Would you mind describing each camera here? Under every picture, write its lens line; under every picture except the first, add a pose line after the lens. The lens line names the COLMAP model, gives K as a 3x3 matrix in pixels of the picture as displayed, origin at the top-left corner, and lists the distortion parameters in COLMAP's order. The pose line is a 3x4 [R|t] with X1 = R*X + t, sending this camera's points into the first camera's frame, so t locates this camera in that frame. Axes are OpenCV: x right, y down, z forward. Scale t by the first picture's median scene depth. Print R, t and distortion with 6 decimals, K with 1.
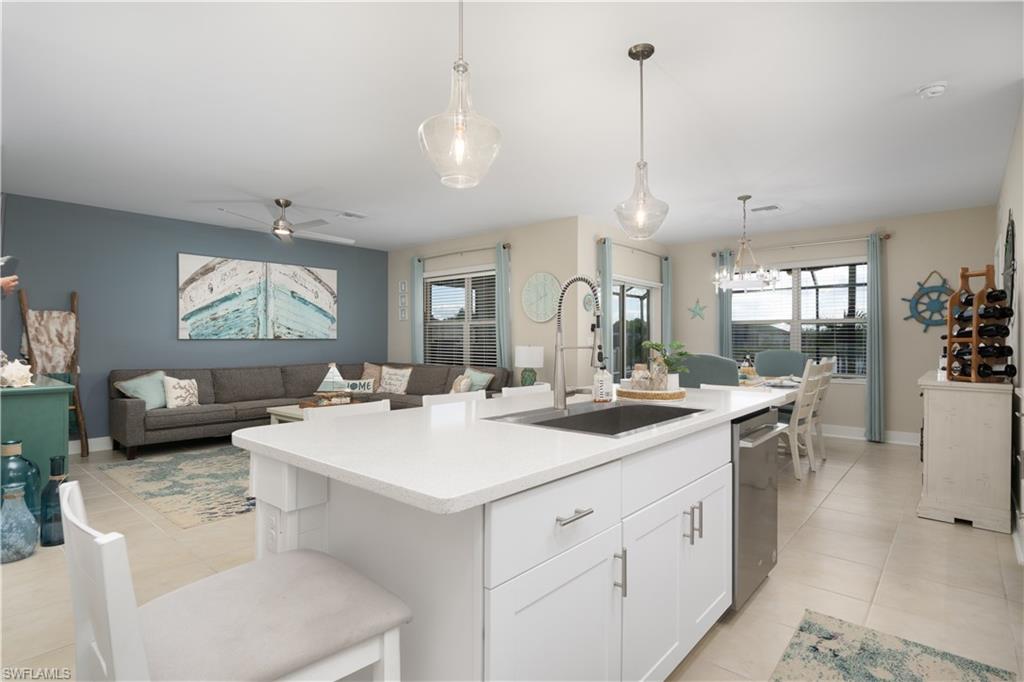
lens RADIAL K [[519.1, 0, 506.4], [0, 519.1, 342.1], [0, 0, 1]] dist [0.002180, 0.000335]
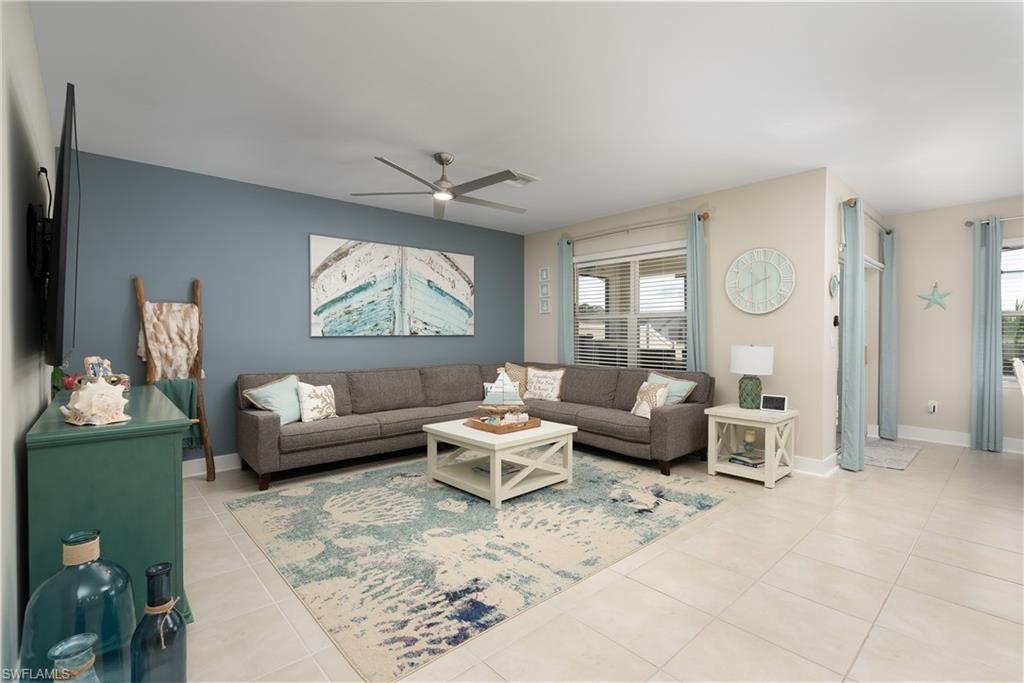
lens RADIAL K [[479.2, 0, 512.3], [0, 479.2, 344.0], [0, 0, 1]] dist [-0.004219, -0.000055]
pose [[0.992640, 0.001410, -0.121096, -0.216619], [0.000752, 0.999841, 0.017809, -0.007335], [0.121101, -0.017769, 0.992481, 0.273501]]
